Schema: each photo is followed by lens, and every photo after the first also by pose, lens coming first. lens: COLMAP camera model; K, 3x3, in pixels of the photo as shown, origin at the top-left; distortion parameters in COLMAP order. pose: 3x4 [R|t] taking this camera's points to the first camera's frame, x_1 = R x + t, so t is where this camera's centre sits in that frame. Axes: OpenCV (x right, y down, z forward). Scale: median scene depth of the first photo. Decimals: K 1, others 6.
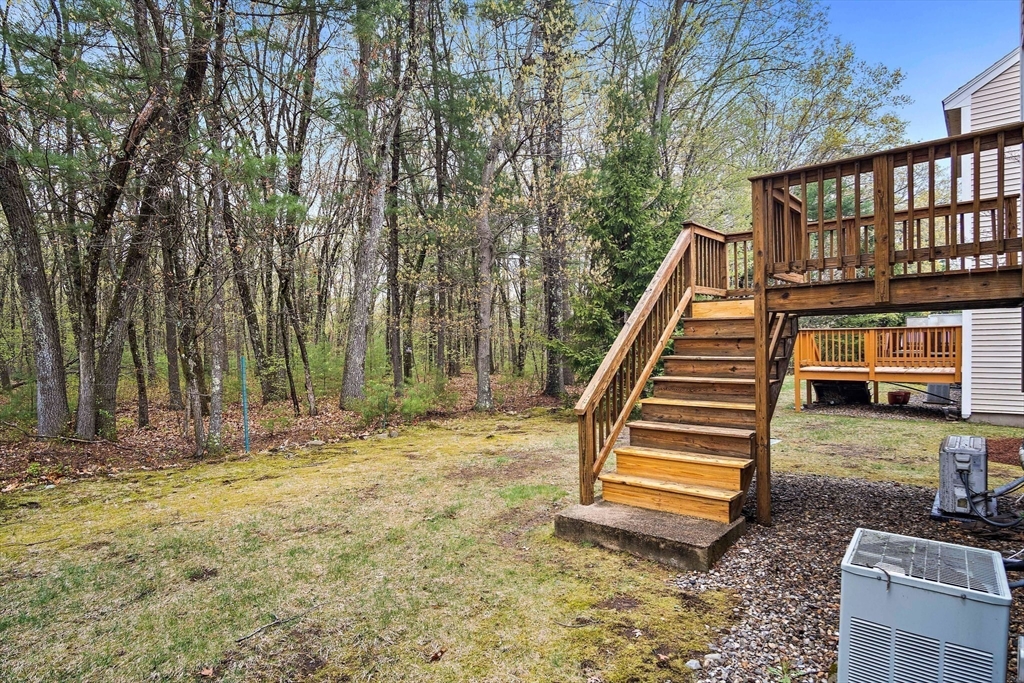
lens RADIAL K [[557.4, 0, 514.0], [0, 557.4, 357.0], [0, 0, 1]] dist [-0.022396, 0.000336]
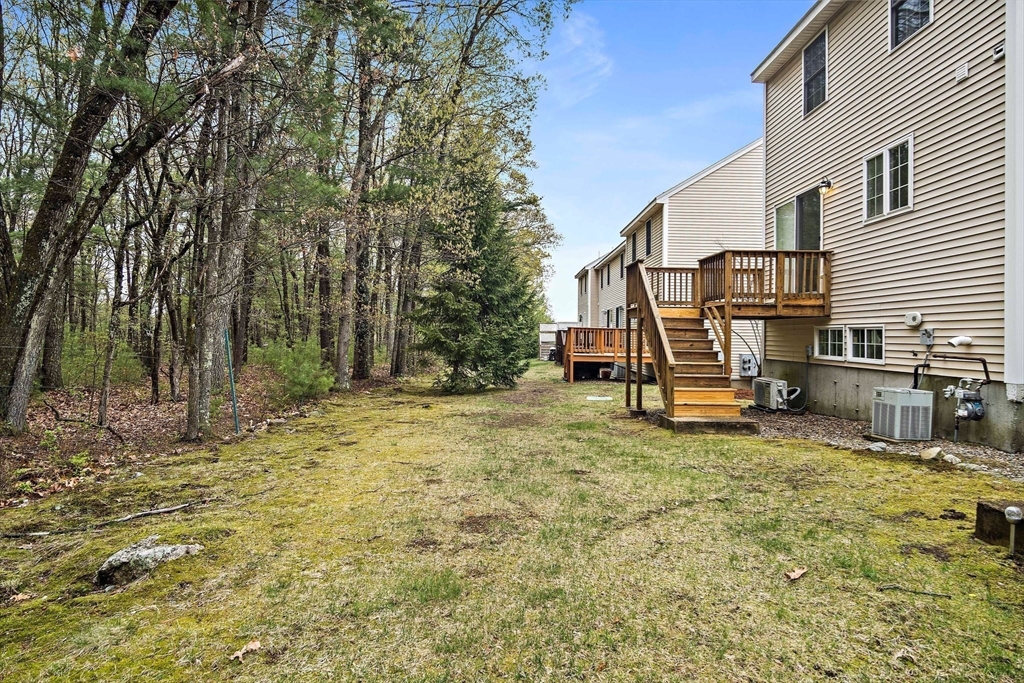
lens RADIAL K [[553.8, 0, 509.7], [0, 553.8, 334.2], [0, 0, 1]] dist [-0.018179, 0.001997]
pose [[0.760476, 0.034851, 0.648430, -0.726569], [-0.011625, 0.999129, -0.040067, 0.037615], [-0.649262, 0.022932, 0.760219, -0.009460]]
